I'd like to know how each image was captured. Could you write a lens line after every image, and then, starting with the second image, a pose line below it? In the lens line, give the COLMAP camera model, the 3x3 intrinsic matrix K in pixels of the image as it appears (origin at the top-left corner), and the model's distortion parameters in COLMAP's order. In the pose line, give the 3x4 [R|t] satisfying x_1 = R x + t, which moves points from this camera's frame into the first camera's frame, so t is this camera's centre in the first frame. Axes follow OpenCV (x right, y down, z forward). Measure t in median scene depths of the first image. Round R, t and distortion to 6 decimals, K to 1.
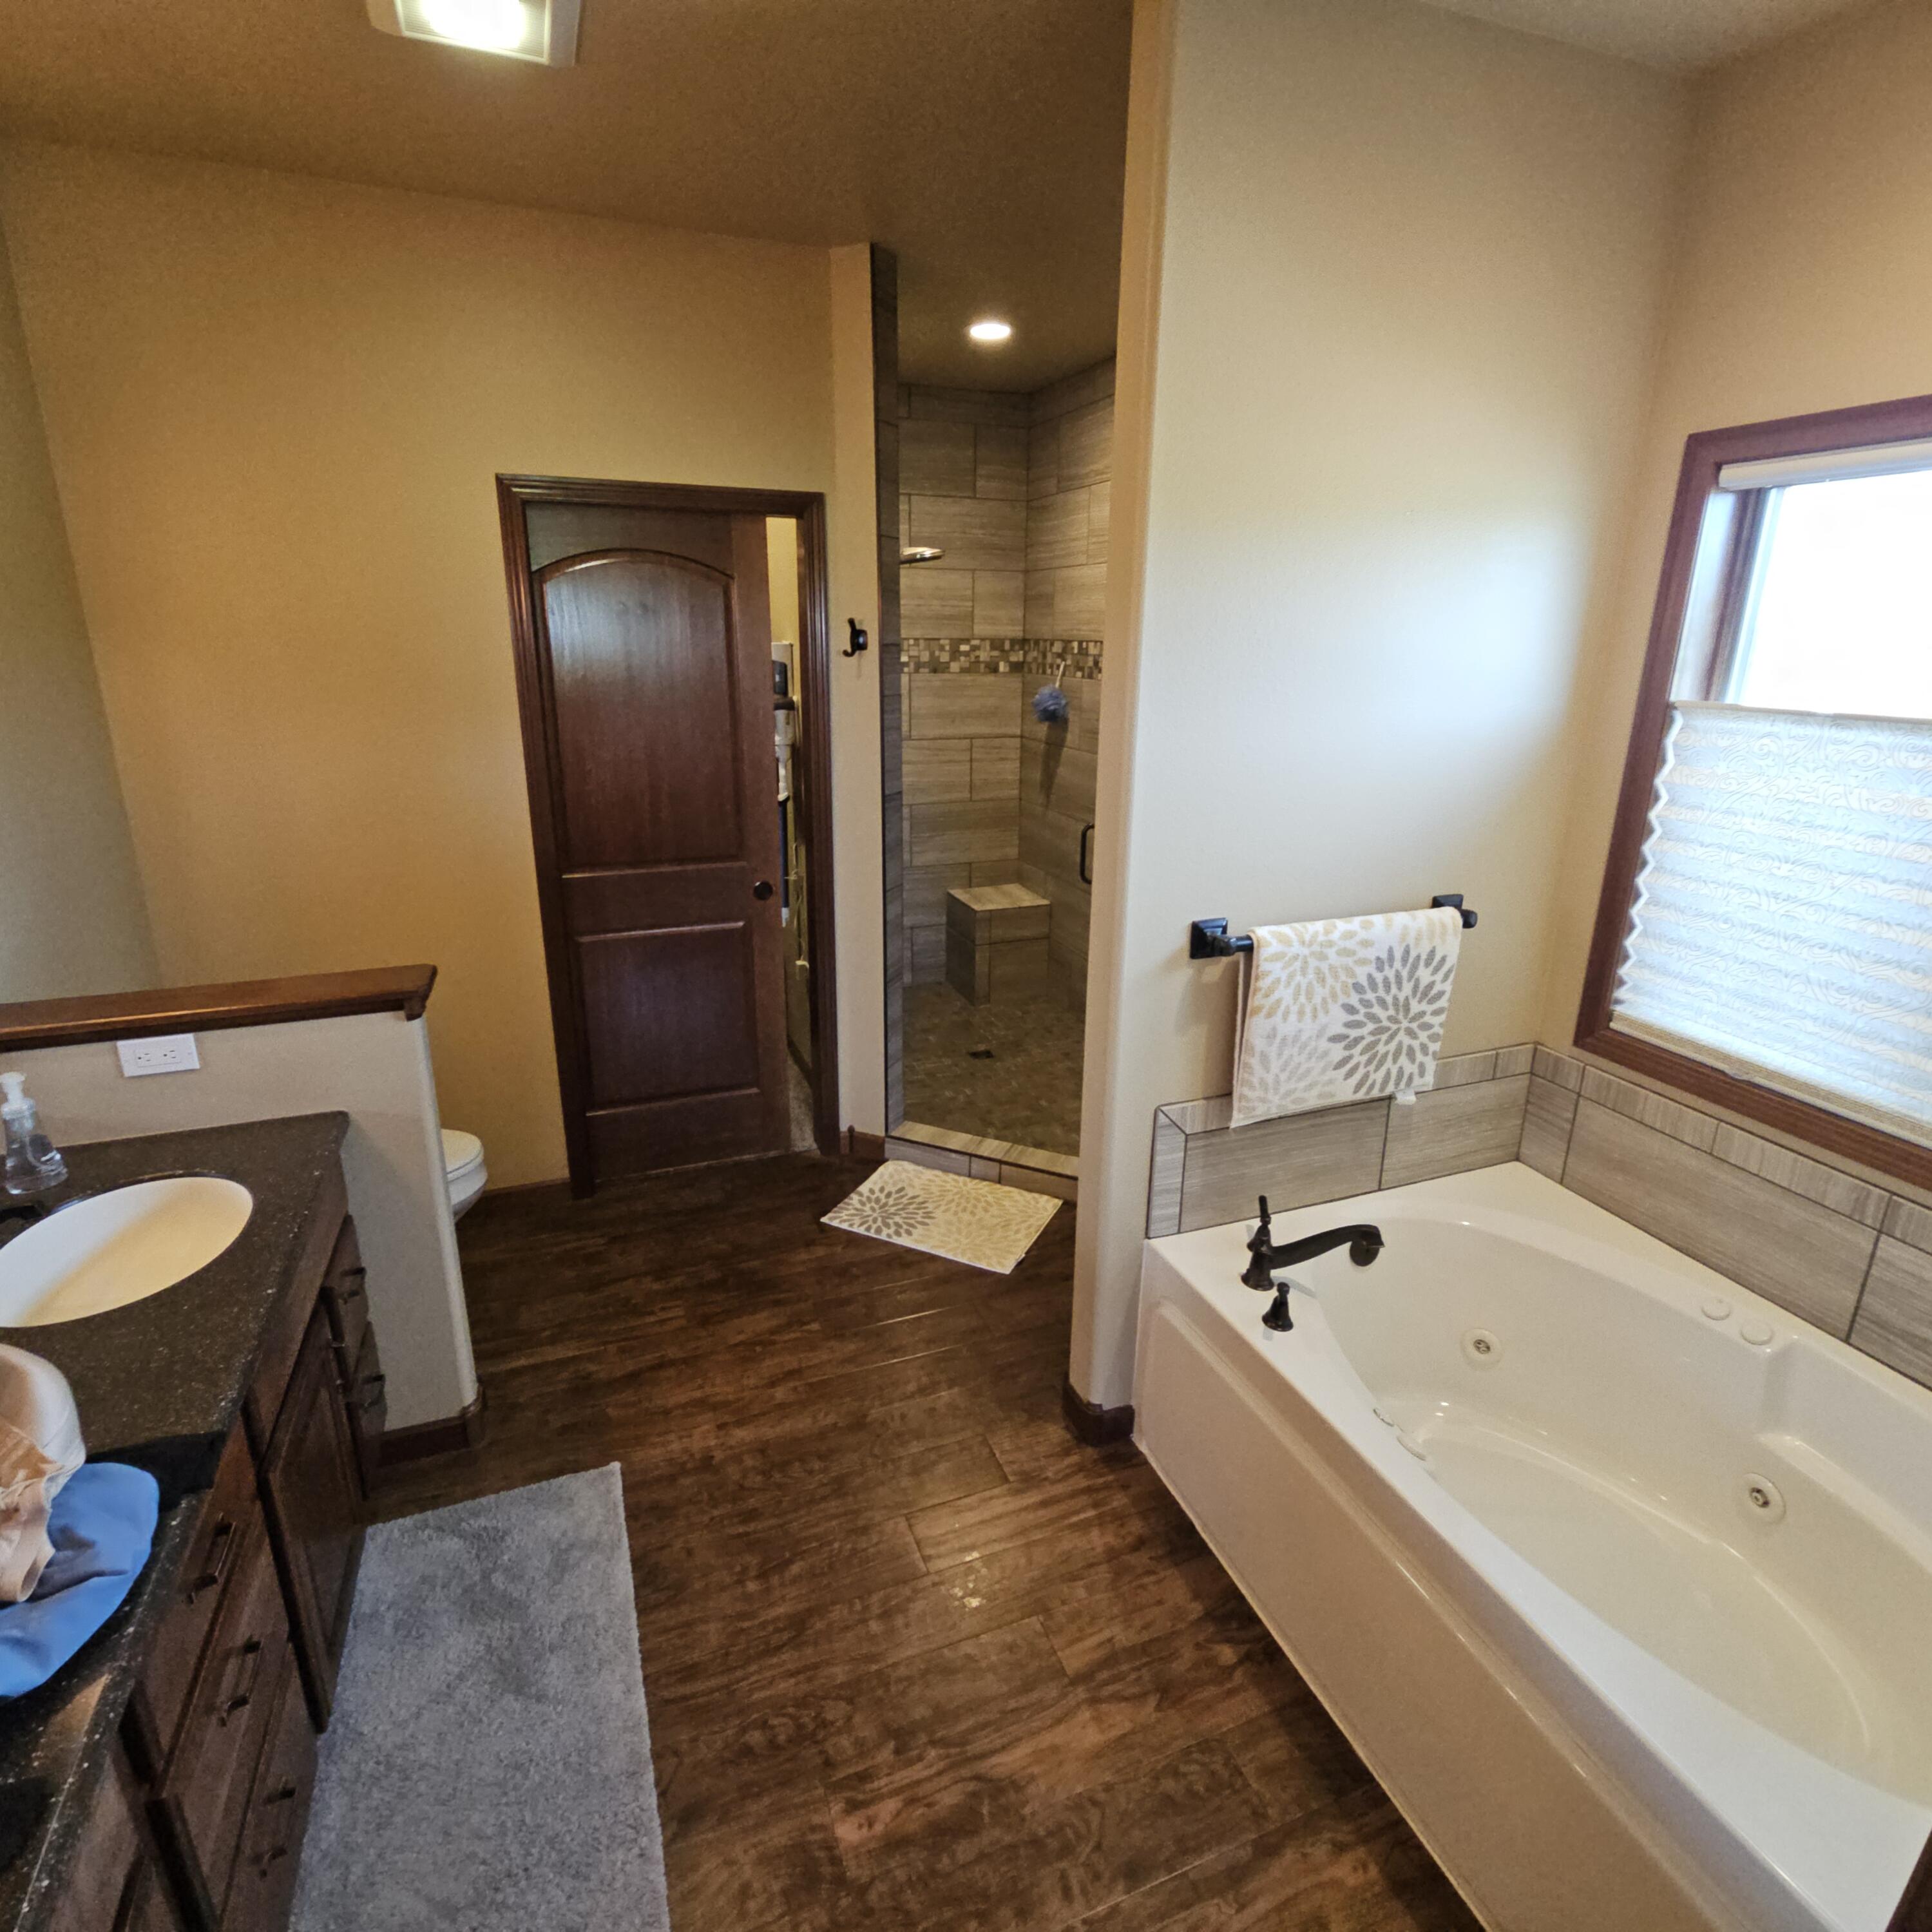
lens RADIAL K [[1046.2, 0, 962.9], [0, 1046.2, 940.0], [0, 0, 1]] dist [0.000298, -0.000473]
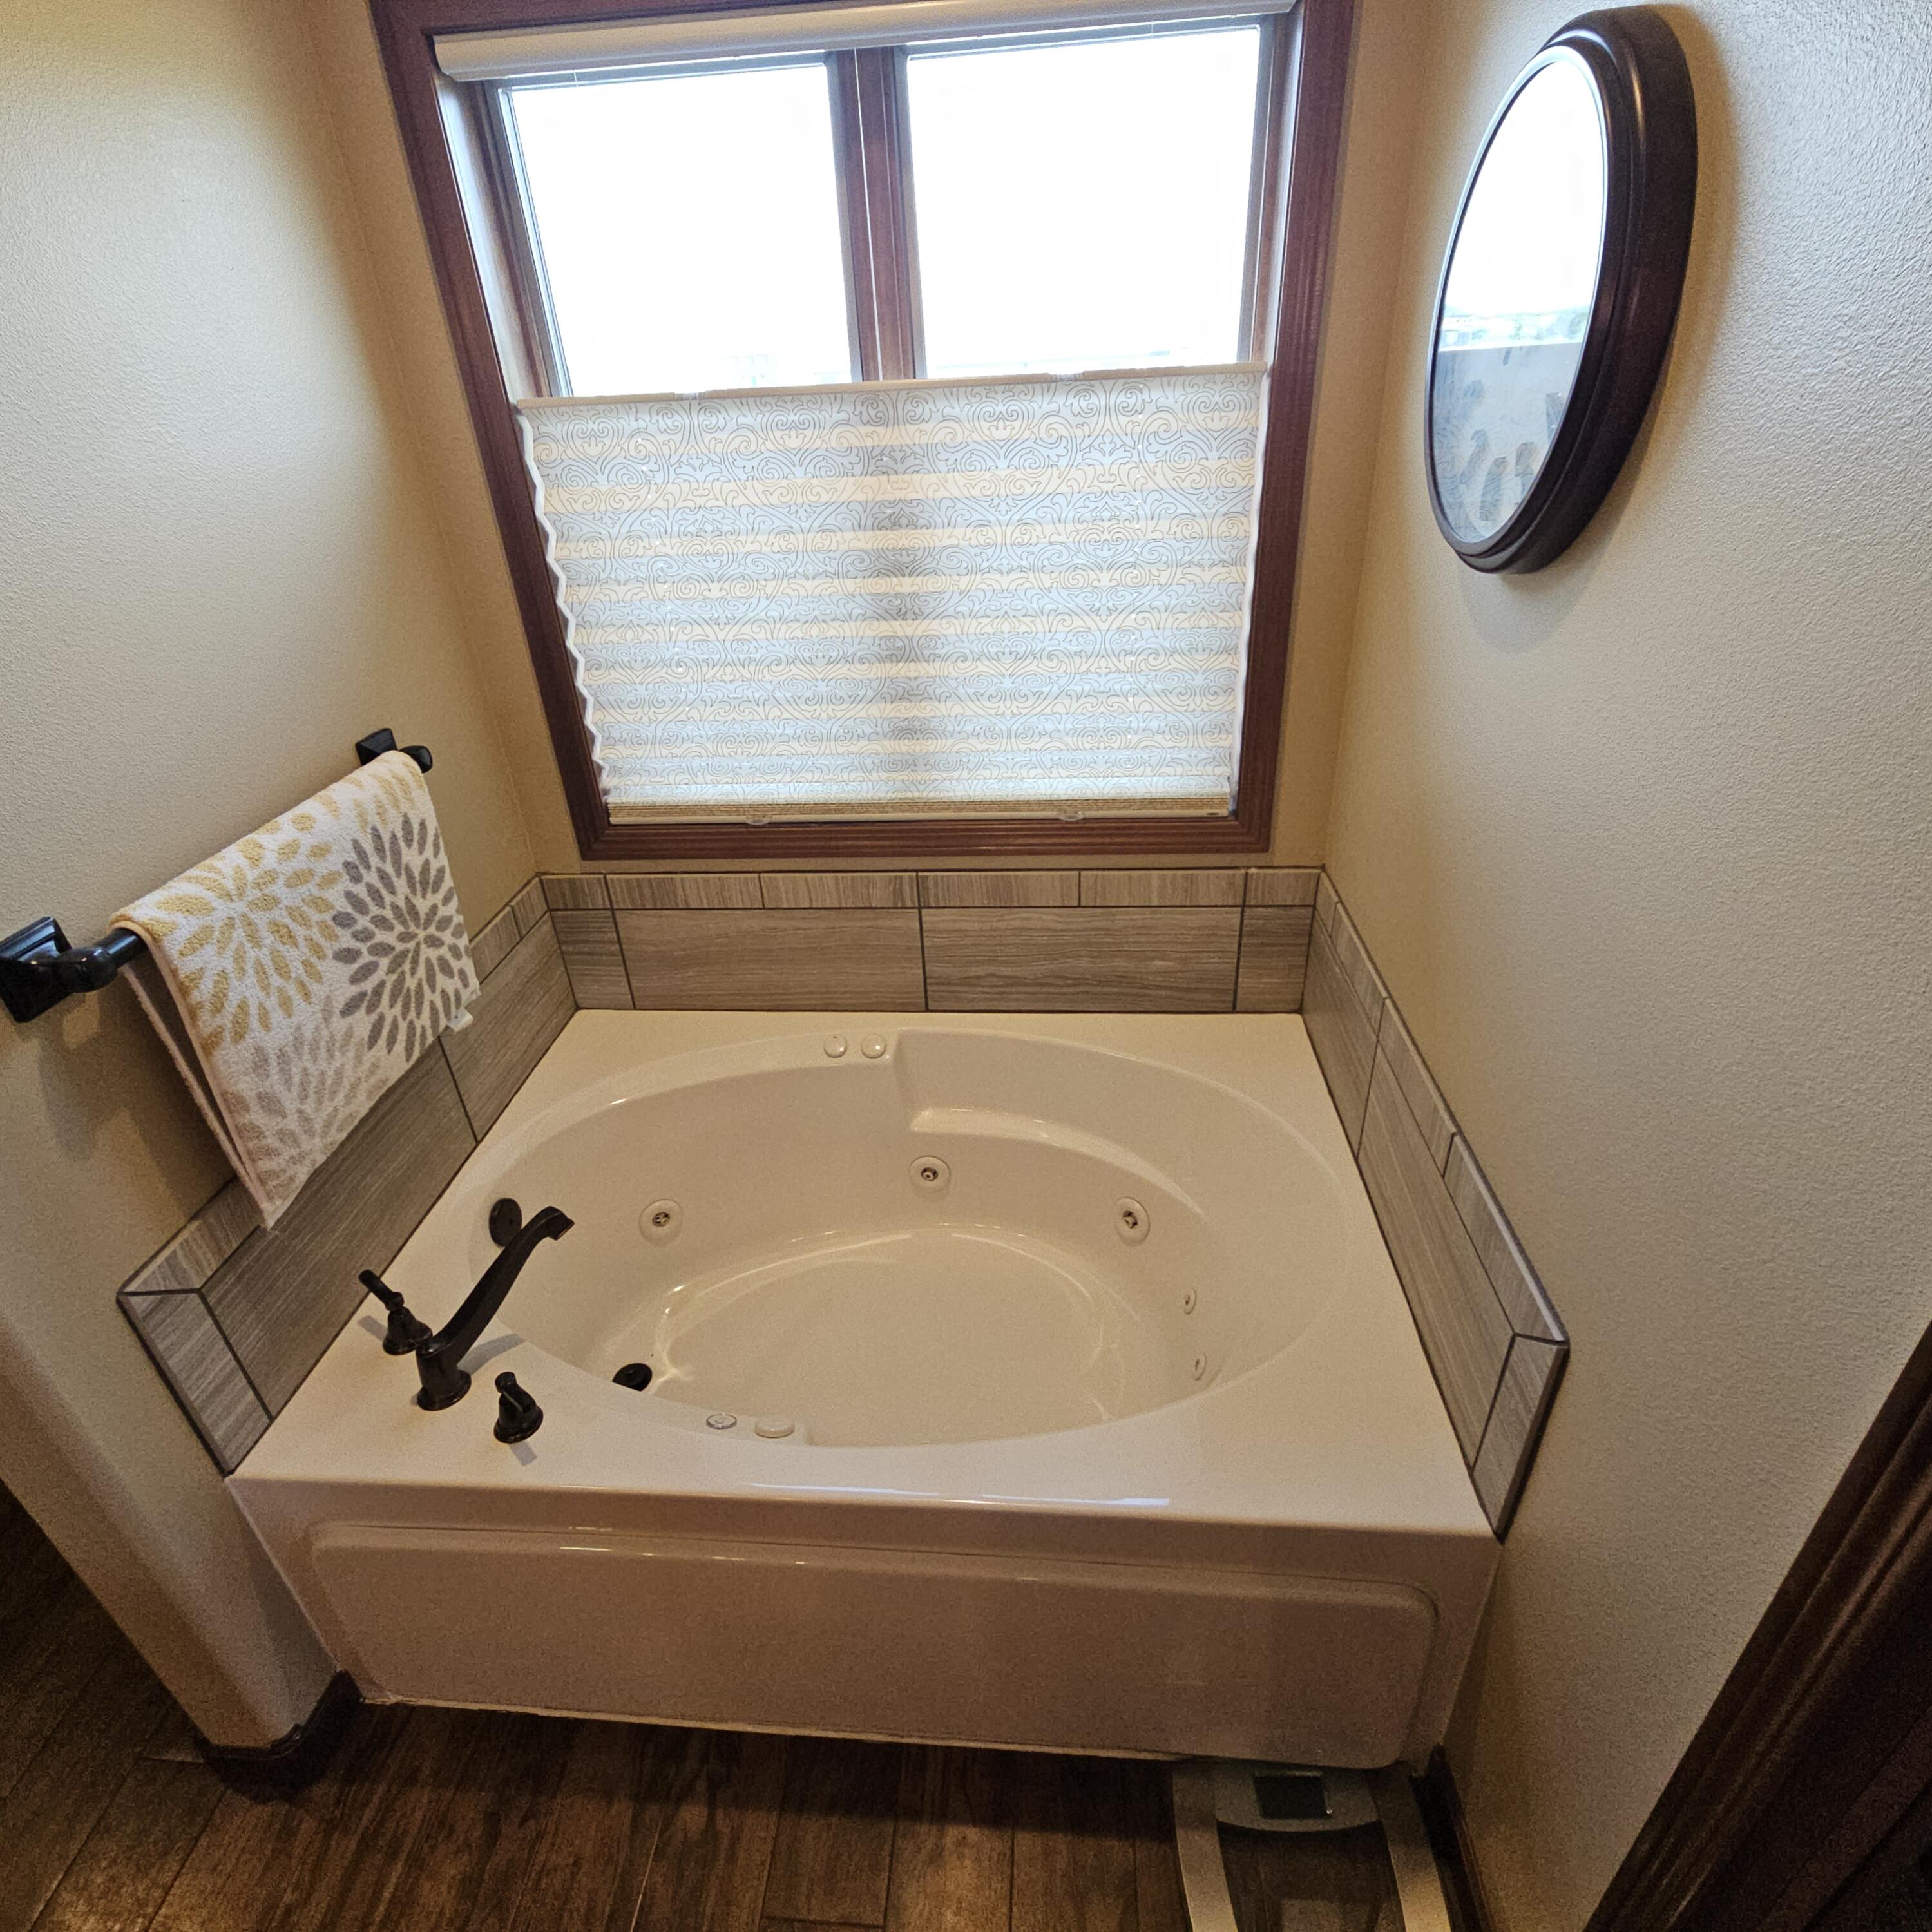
lens RADIAL K [[1046.2, 0, 962.9], [0, 1046.2, 940.0], [0, 0, 1]] dist [0.000298, -0.000473]
pose [[0.428629, -0.464950, 0.774661, 0.044024], [0.306013, 0.881450, 0.359724, -0.055804], [-0.850078, 0.082869, 0.520096, 0.354308]]
